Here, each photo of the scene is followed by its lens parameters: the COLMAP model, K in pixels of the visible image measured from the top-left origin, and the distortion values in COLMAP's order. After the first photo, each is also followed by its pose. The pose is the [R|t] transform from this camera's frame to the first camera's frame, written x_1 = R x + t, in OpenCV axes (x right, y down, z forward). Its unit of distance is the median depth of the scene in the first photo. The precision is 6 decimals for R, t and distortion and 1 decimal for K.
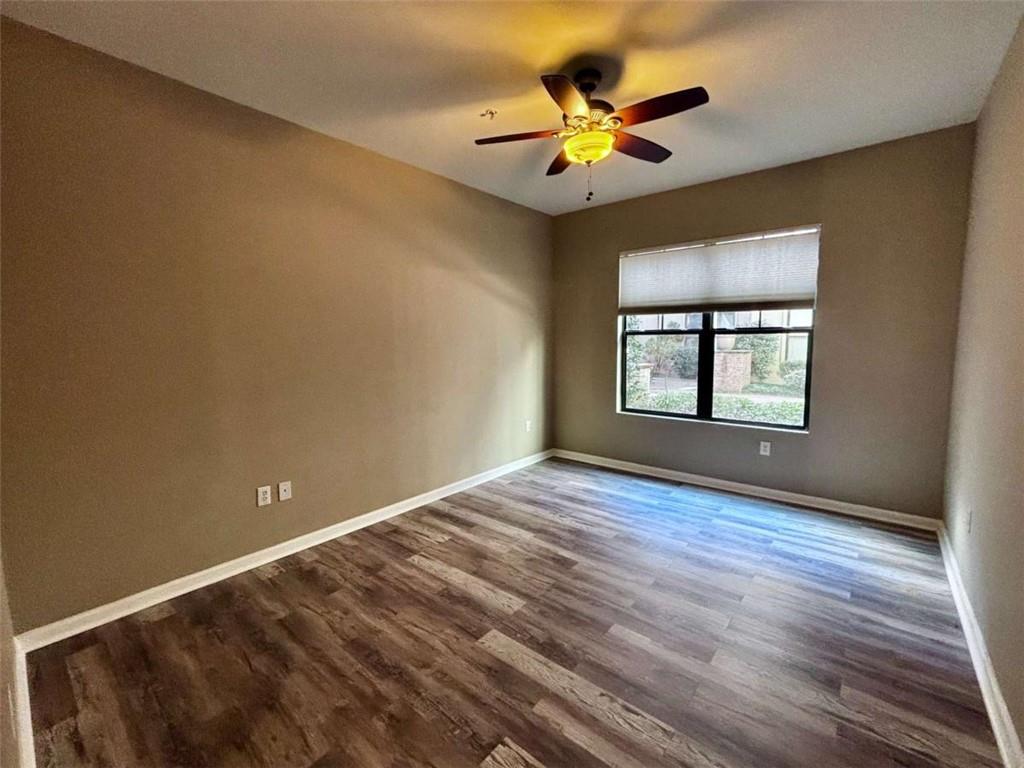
lens RADIAL K [[414.2, 0, 512.0], [0, 414.2, 384.0], [0, 0, 1]] dist [0.000840, 0.000051]
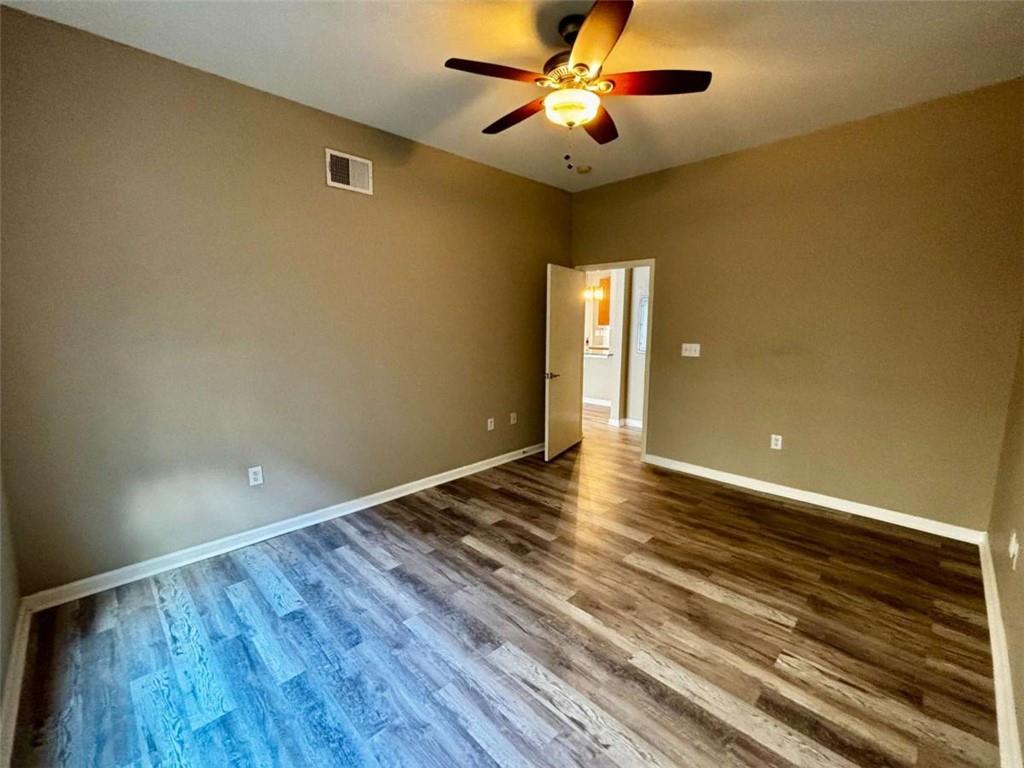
lens RADIAL K [[414.2, 0, 512.0], [0, 414.2, 384.0], [0, 0, 1]] dist [0.000840, 0.000051]
pose [[-0.995312, -0.004446, 0.096612, 0.187999], [0.021120, 0.964842, 0.261982, -0.193534], [-0.094380, 0.262795, -0.960225, 1.649860]]
